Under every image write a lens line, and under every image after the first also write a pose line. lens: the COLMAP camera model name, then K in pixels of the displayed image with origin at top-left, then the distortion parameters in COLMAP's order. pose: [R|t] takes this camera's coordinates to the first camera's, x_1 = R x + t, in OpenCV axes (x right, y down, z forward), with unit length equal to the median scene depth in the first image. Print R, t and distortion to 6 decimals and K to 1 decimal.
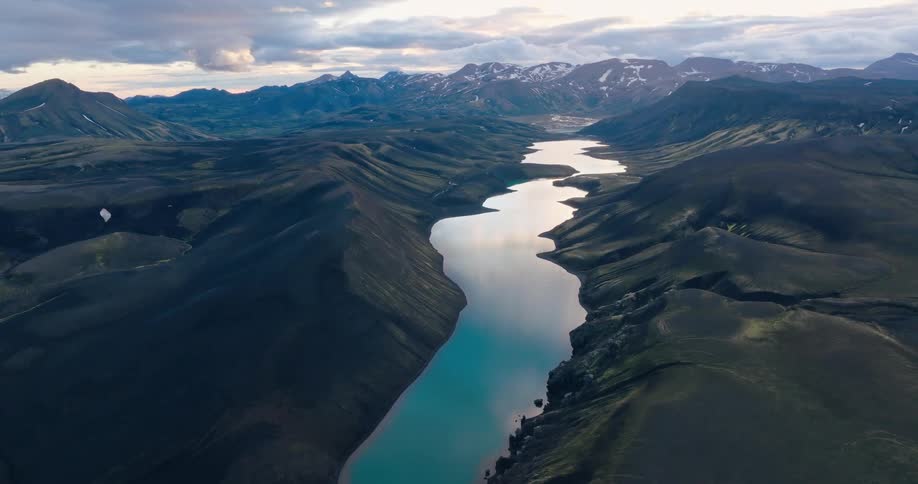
lens RADIAL K [[641.6, 0, 454.1], [0, 641.6, 239.8], [0, 0, 1]] dist [-0.002084, 0.017643]
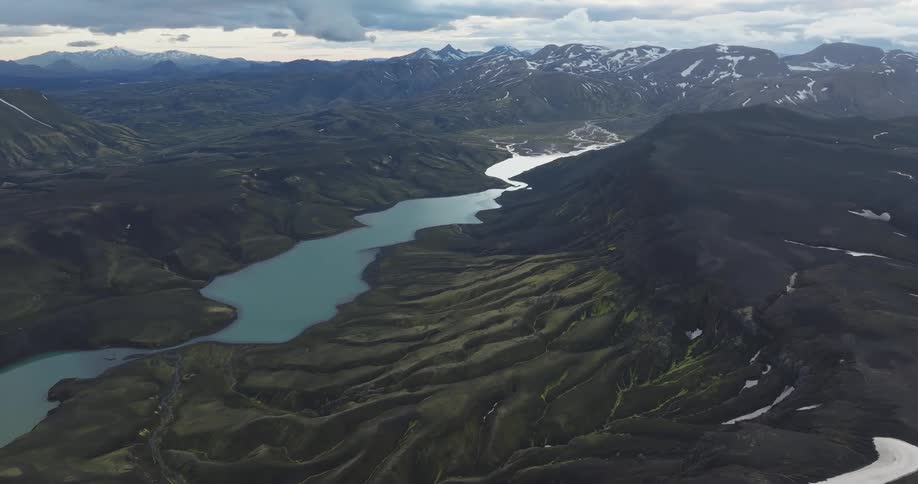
lens RADIAL K [[641.6, 0, 455.8], [0, 641.6, 242.2], [0, 0, 1]] dist [-0.002084, 0.017643]
pose [[0.970029, 0.090779, -0.225396, 0.142466], [-0.077951, 0.994823, 0.065192, -0.064810], [0.230147, -0.045668, 0.972084, 0.134139]]
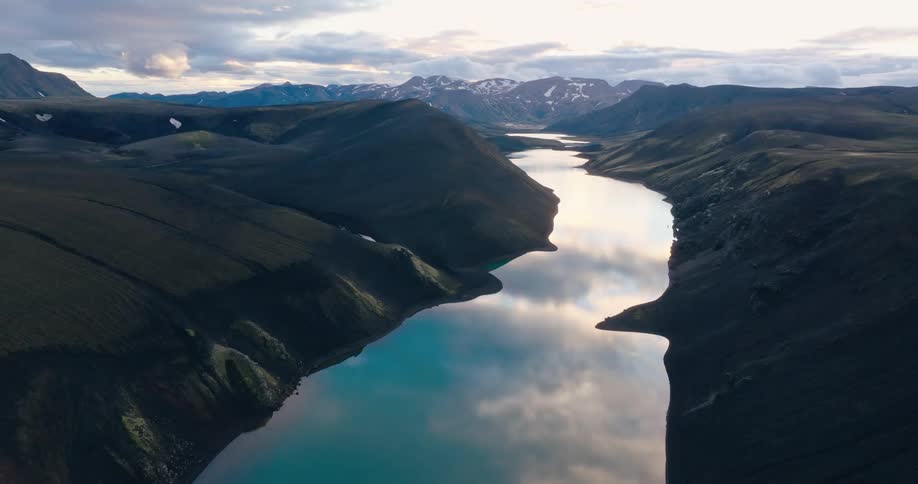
lens RADIAL K [[641.6, 0, 444.1], [0, 641.6, 234.5], [0, 0, 1]] dist [-0.002084, 0.017643]
pose [[0.994756, 0.026151, 0.098881, -0.031111], [-0.021730, 0.998727, -0.045530, 0.026317], [-0.099946, 0.043142, 0.994057, -0.009367]]
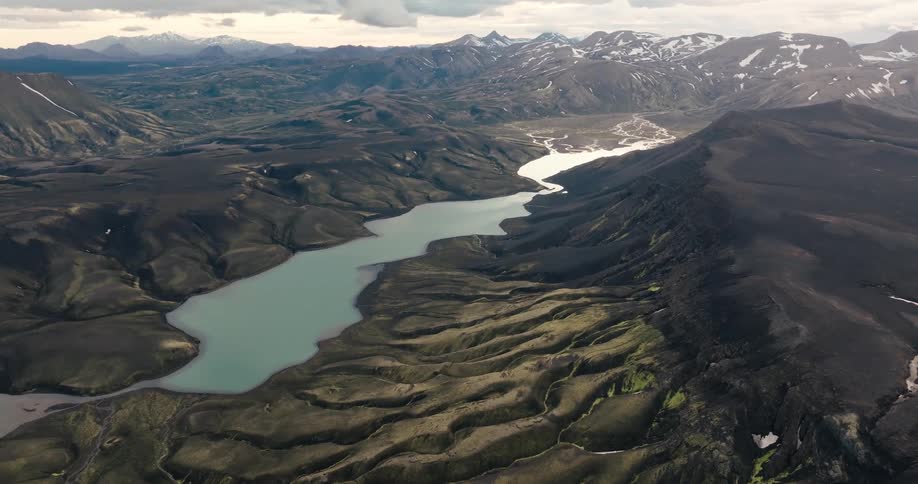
lens RADIAL K [[641.6, 0, 457.1], [0, 641.6, 241.3], [0, 0, 1]] dist [-0.002084, 0.017643]
pose [[0.950427, 0.120579, -0.286616, 0.142553], [-0.098950, 0.991119, 0.088842, -0.072433], [0.294783, -0.056077, 0.953917, 0.166128]]
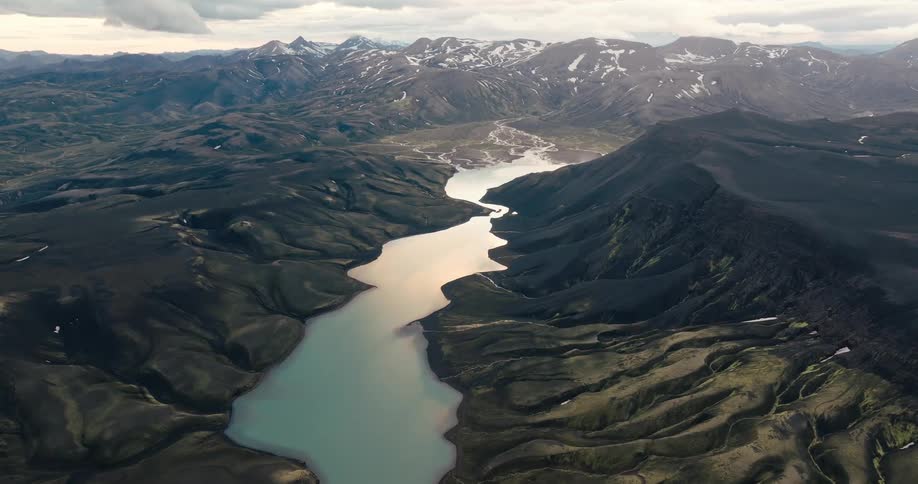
lens RADIAL K [[641.6, 0, 456.3], [0, 641.6, 242.6], [0, 0, 1]] dist [-0.002084, 0.017643]
pose [[0.999861, 0.013137, 0.010304, 0.075091], [-0.013834, 0.997393, 0.070827, -0.080162], [-0.009347, -0.070959, 0.997435, 0.171476]]
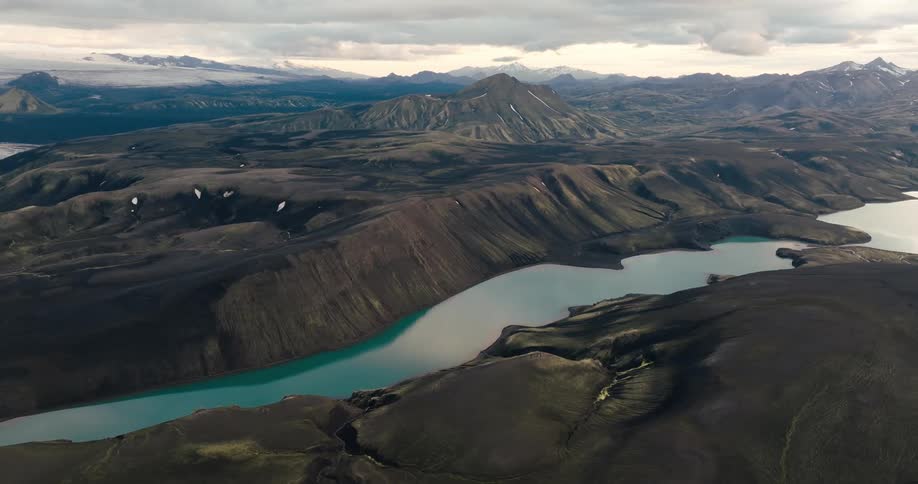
lens RADIAL K [[641.6, 0, 459.6], [0, 641.6, 236.1], [0, 0, 1]] dist [-0.002084, 0.017643]
pose [[0.712853, 0.205240, -0.670610, 0.098237], [-0.186821, 0.977240, 0.100495, -0.027185], [0.675972, 0.053646, 0.734972, 0.032987]]
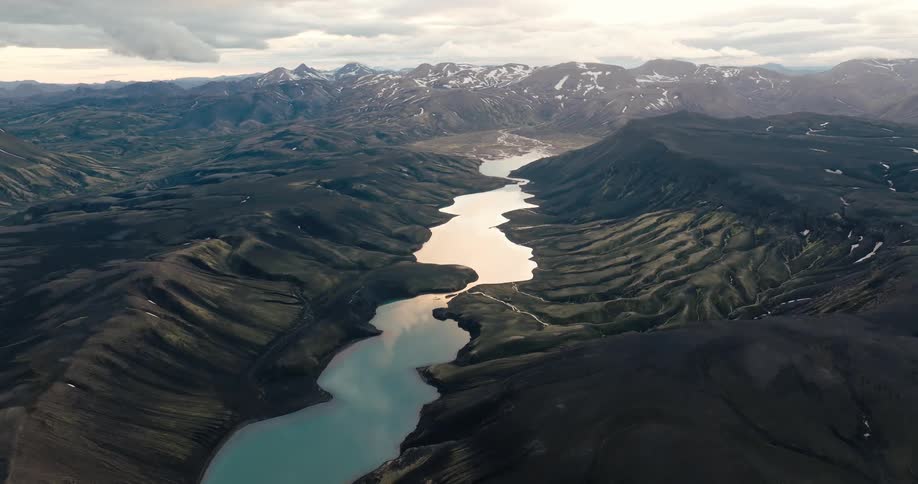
lens RADIAL K [[641.6, 0, 454.5], [0, 641.6, 242.8], [0, 0, 1]] dist [-0.002084, 0.017643]
pose [[0.999209, -0.006069, 0.039304, 0.036330], [0.004707, 0.999388, 0.034661, -0.049342], [-0.039491, -0.034449, 0.998626, 0.046401]]
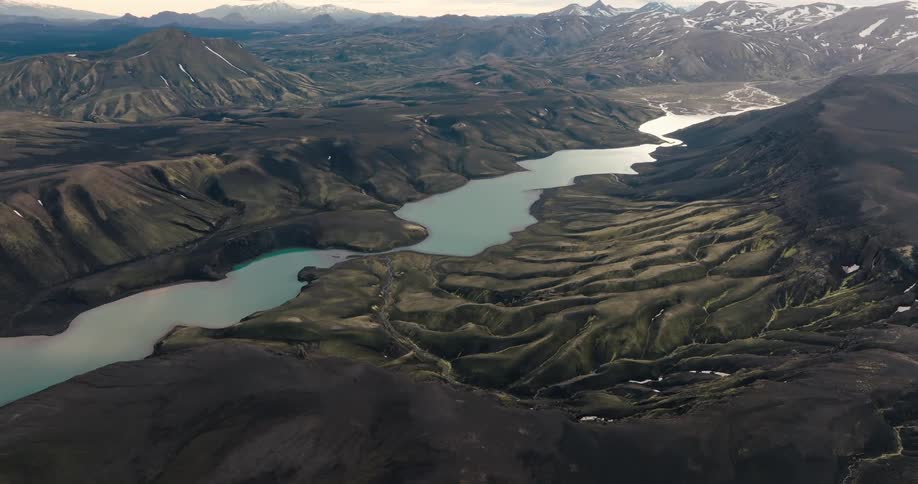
lens RADIAL K [[641.6, 0, 457.3], [0, 641.6, 239.0], [0, 0, 1]] dist [-0.002084, 0.017643]
pose [[0.898608, 0.177077, -0.401431, 0.139363], [-0.129602, 0.981241, 0.142723, -0.058403], [0.419174, -0.076226, 0.904700, 0.107171]]
